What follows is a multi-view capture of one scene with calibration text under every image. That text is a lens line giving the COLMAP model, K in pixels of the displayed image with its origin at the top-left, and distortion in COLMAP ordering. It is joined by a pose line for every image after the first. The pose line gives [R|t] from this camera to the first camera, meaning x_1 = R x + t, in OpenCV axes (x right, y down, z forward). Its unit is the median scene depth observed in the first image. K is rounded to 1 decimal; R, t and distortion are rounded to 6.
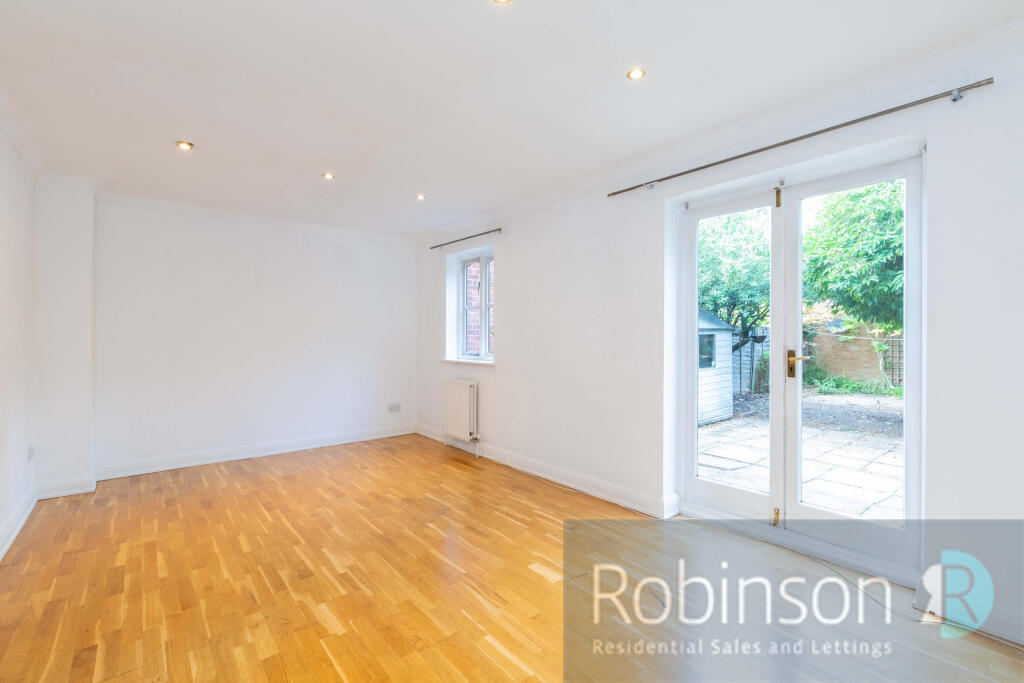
lens RADIAL K [[450.4, 0, 510.6], [0, 450.4, 337.3], [0, 0, 1]] dist [-0.002340, -0.000149]
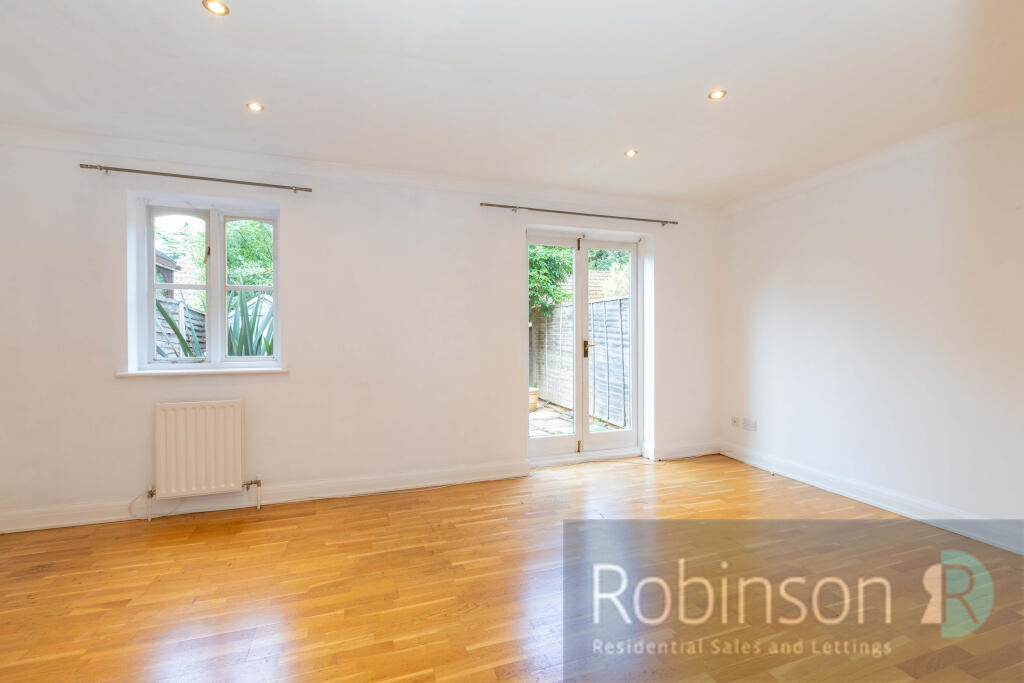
lens RADIAL K [[450.4, 0, 510.6], [0, 450.4, 337.3], [0, 0, 1]] dist [-0.002340, -0.000149]
pose [[0.348160, -0.014009, 0.937331, -0.796819], [-0.000006, 0.999888, 0.014946, -0.006529], [-0.937435, -0.005209, 0.348121, 0.550109]]
